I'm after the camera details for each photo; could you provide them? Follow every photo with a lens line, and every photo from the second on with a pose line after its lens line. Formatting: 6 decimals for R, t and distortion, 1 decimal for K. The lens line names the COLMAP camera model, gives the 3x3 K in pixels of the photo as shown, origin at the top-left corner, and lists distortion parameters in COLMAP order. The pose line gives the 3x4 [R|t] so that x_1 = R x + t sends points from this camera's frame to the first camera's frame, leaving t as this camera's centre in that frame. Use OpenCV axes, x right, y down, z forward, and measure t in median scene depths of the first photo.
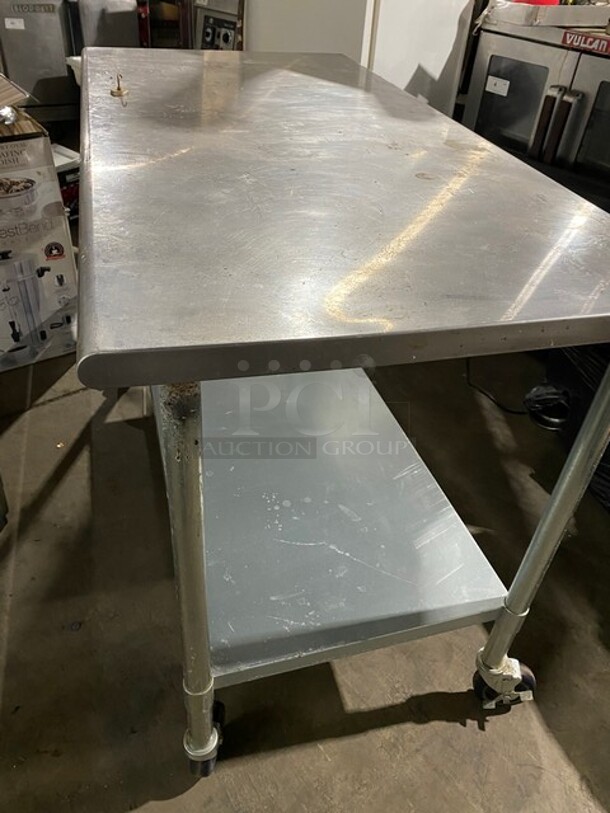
lens RADIAL K [[625.6, 0, 299.6], [0, 625.6, 403.9], [0, 0, 1]] dist [-0.004828, -0.004202]
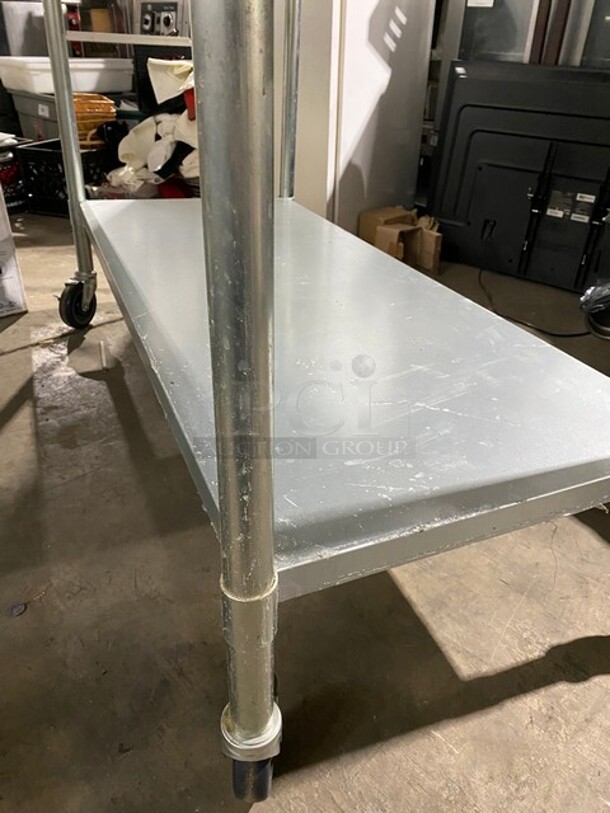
lens RADIAL K [[633.0, 0, 305.0], [0, 633.0, 406.5], [0, 0, 1]] dist [-0.004066, -0.004658]
pose [[0.992707, -0.087866, 0.082536, -0.105942], [0.097048, 0.988641, -0.114764, 0.261938], [-0.071515, 0.121937, 0.989958, 0.322774]]
